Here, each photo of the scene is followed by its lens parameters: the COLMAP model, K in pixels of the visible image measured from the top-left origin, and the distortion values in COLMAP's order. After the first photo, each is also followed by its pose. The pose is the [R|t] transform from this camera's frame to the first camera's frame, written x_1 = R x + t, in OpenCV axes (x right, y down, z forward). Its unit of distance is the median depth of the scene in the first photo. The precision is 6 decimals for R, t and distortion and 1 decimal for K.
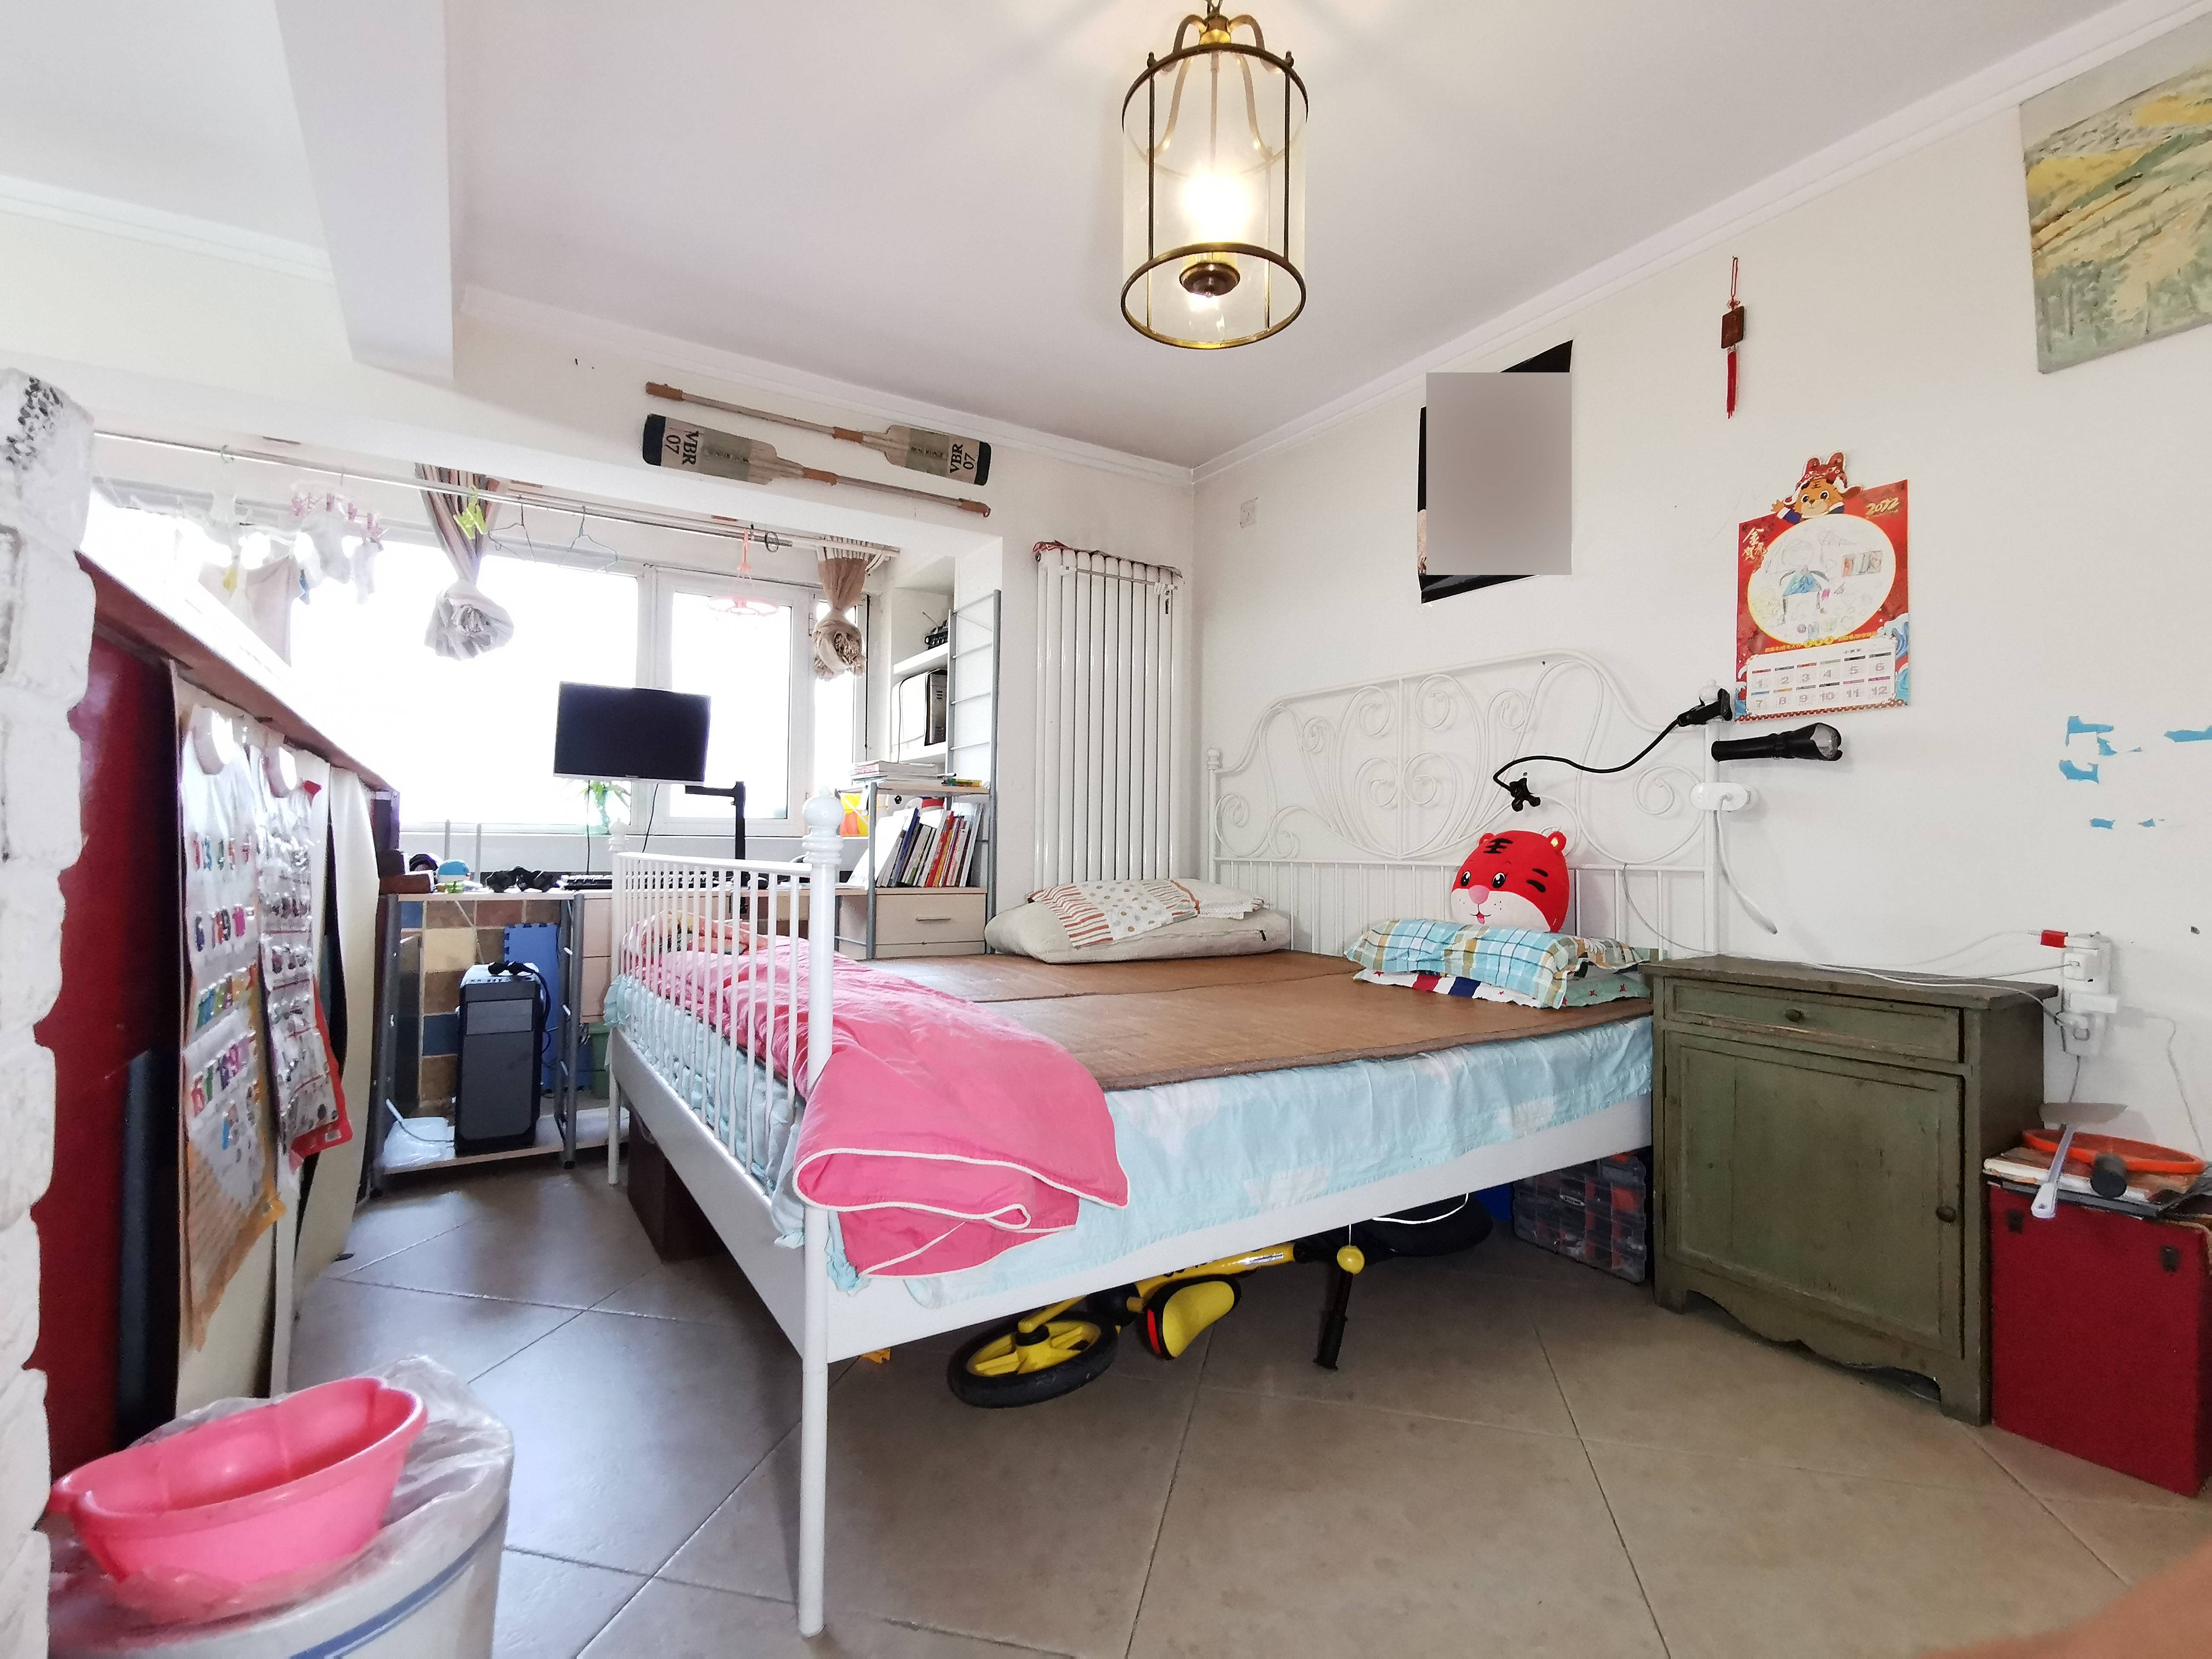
lens RADIAL K [[1021.4, 0, 1100.5], [0, 1021.4, 827.3], [0, 0, 1]] dist [0.002742, 0.002418]
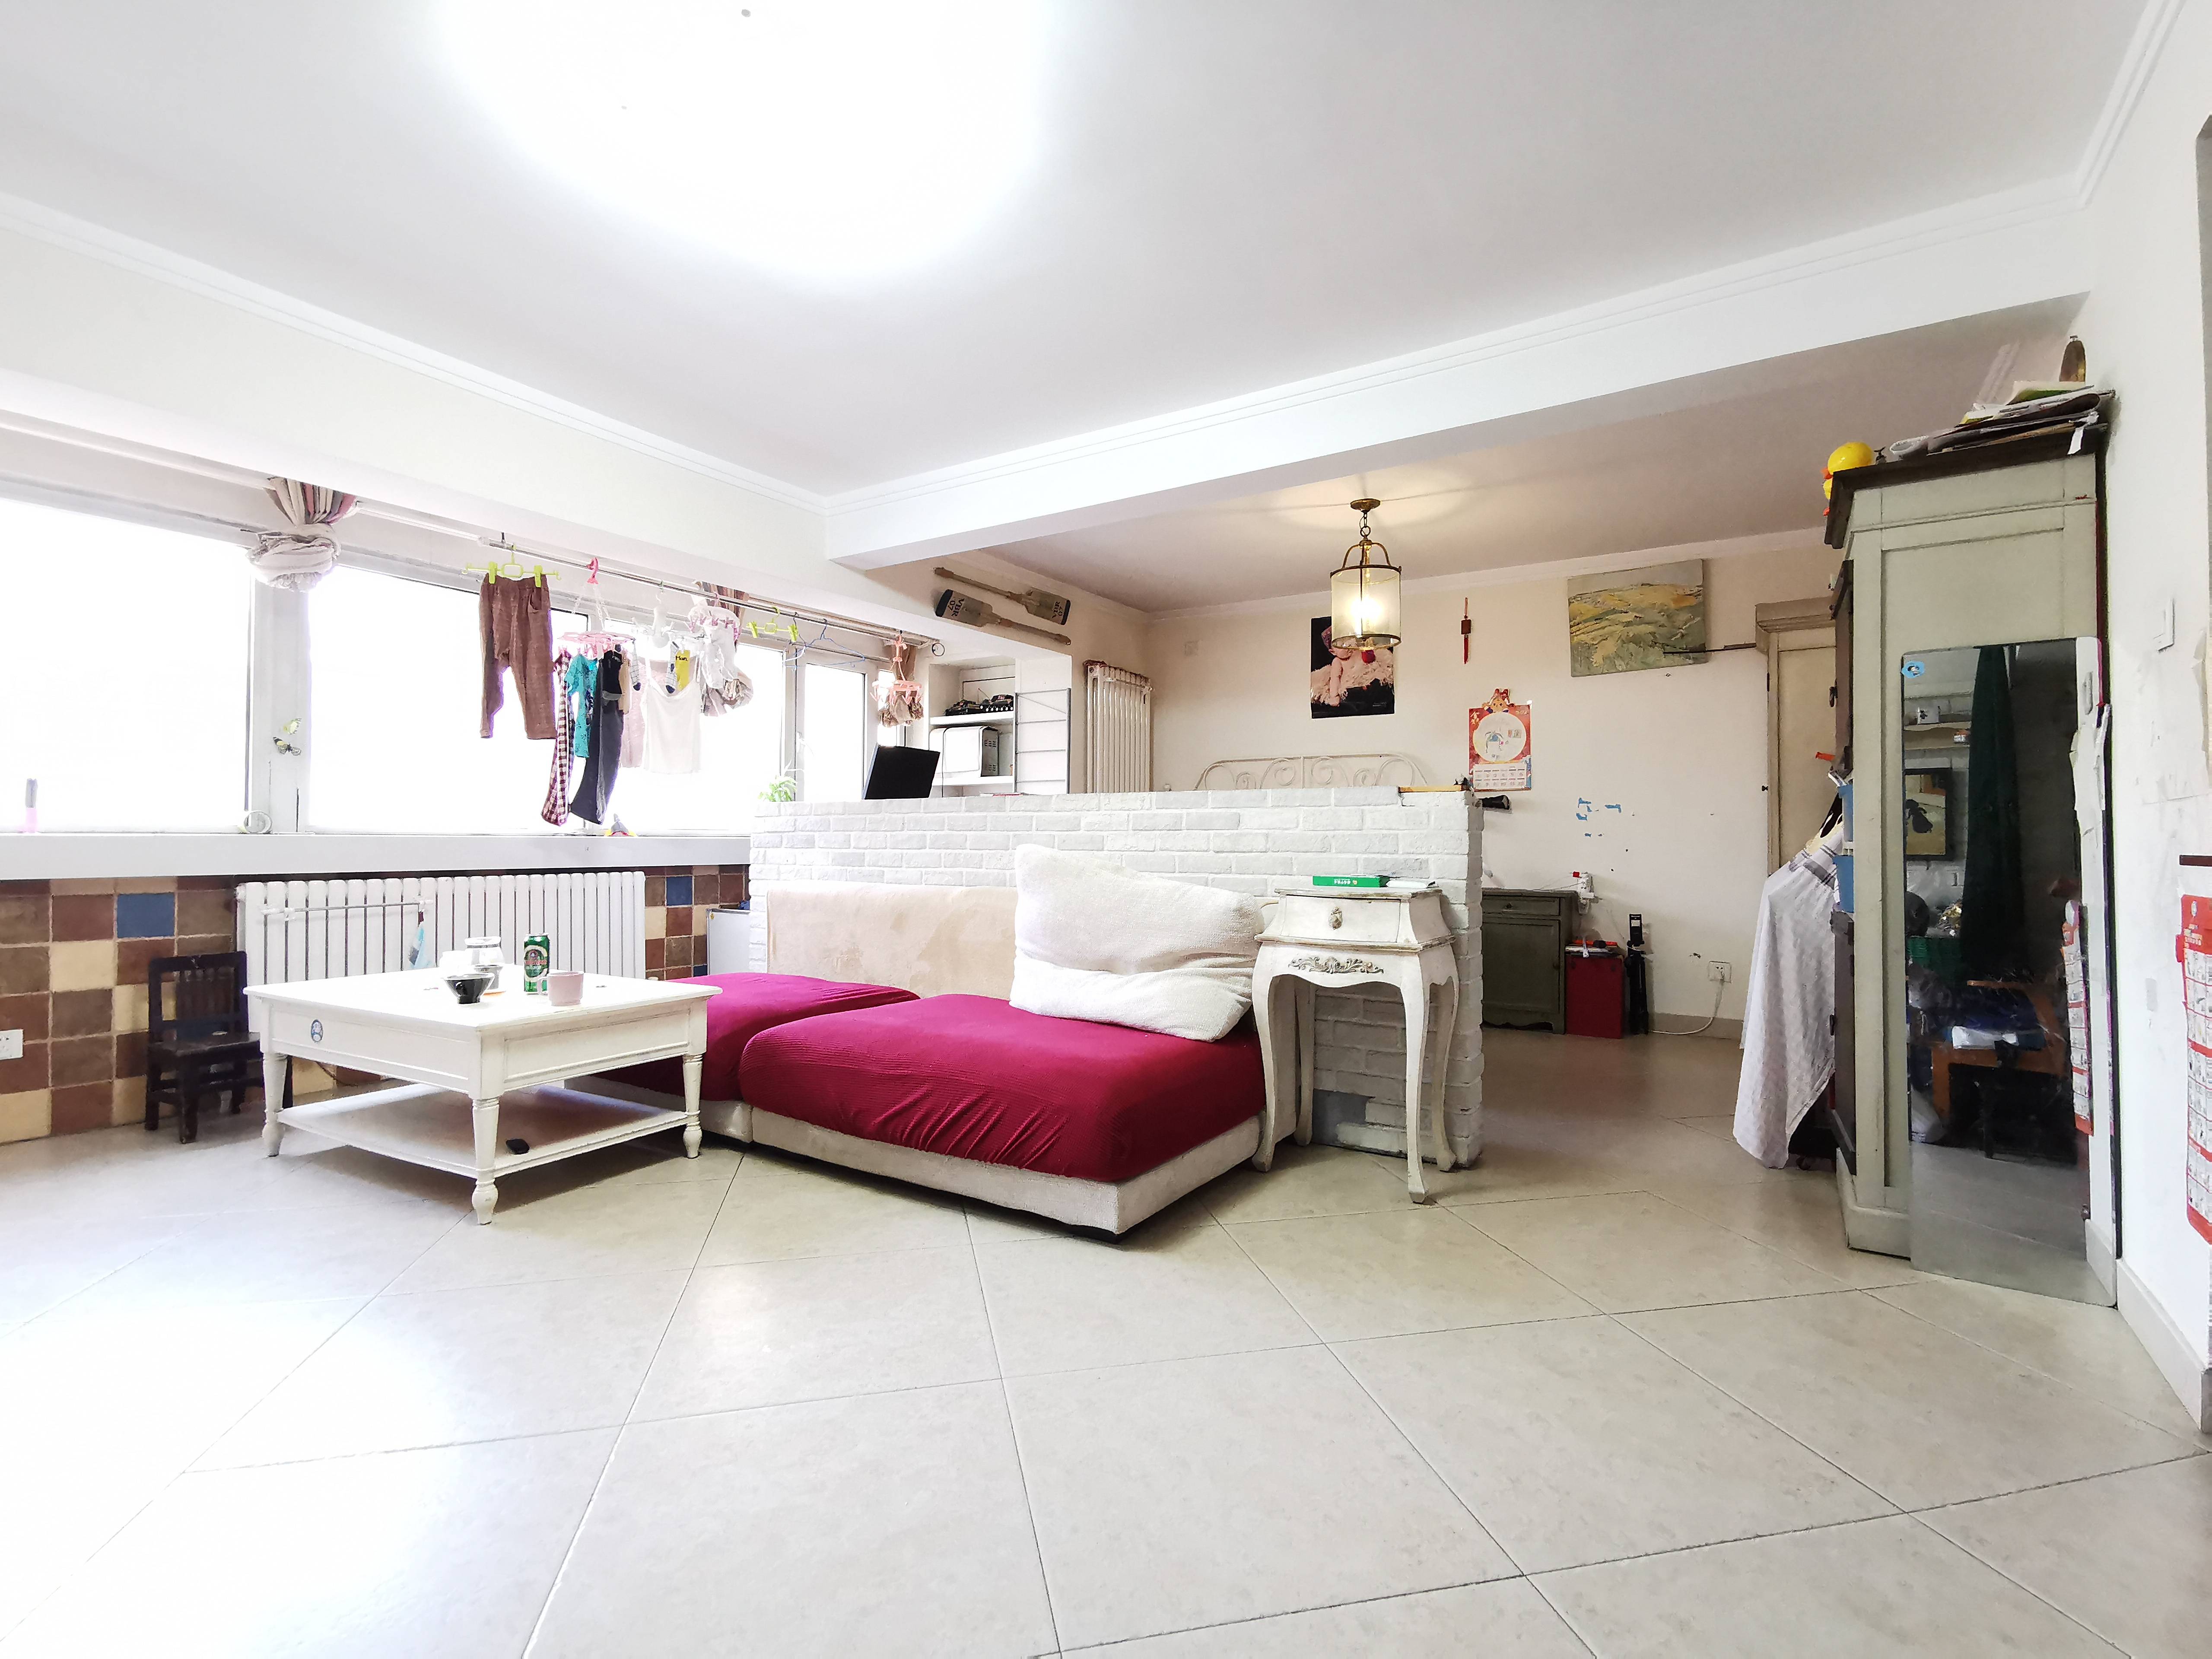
lens RADIAL K [[1021.4, 0, 1114.0], [0, 1021.4, 832.6], [0, 0, 1]] dist [0.002742, 0.002418]
pose [[0.896482, -0.009958, 0.442969, -1.237760], [-0.000129, 0.999741, 0.022737, -0.061418], [-0.443081, -0.020440, 0.896249, -0.822390]]
